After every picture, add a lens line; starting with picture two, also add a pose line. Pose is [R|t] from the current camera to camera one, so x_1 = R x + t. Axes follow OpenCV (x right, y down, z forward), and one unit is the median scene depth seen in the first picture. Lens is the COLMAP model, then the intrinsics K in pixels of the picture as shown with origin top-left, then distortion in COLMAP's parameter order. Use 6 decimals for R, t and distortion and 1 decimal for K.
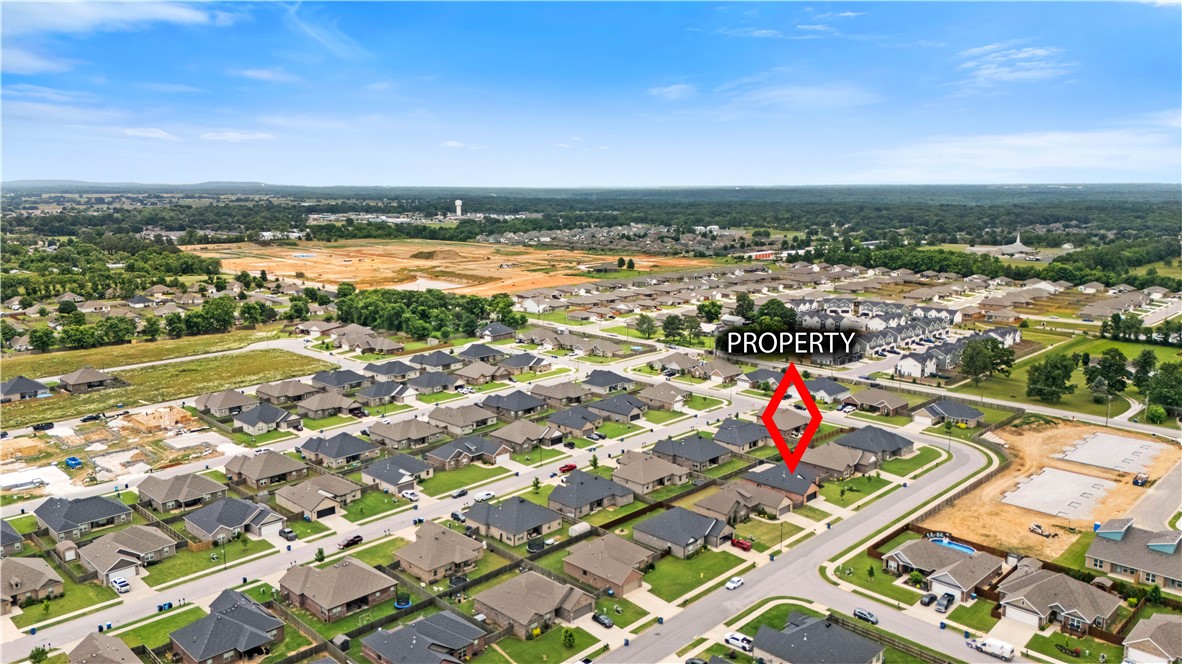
lens RADIAL K [[896.1, 0, 591.0], [0, 896.1, 332.0], [0, 0, 1]] dist [0.069538, -0.000765]
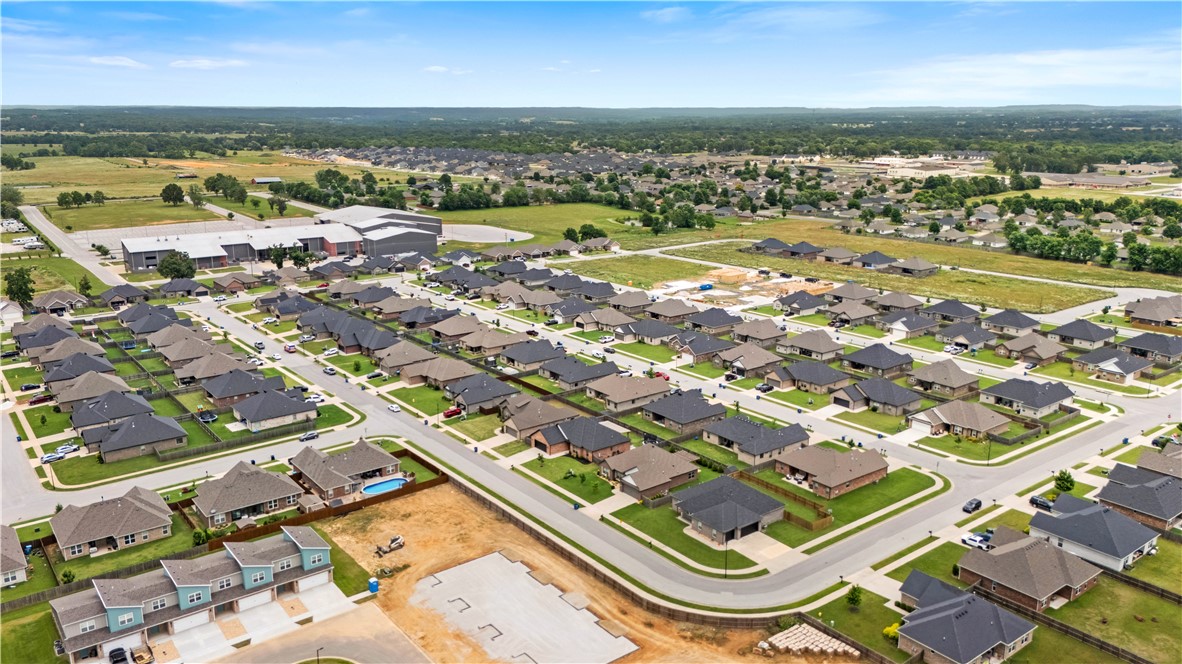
lens RADIAL K [[896.1, 0, 591.0], [0, 896.1, 332.0], [0, 0, 1]] dist [0.069538, -0.000765]
pose [[-0.146023, 0.237150, -0.960436, 1.090407], [-0.172214, 0.949925, 0.260738, -0.173277], [0.974176, 0.203474, -0.097870, 1.126303]]
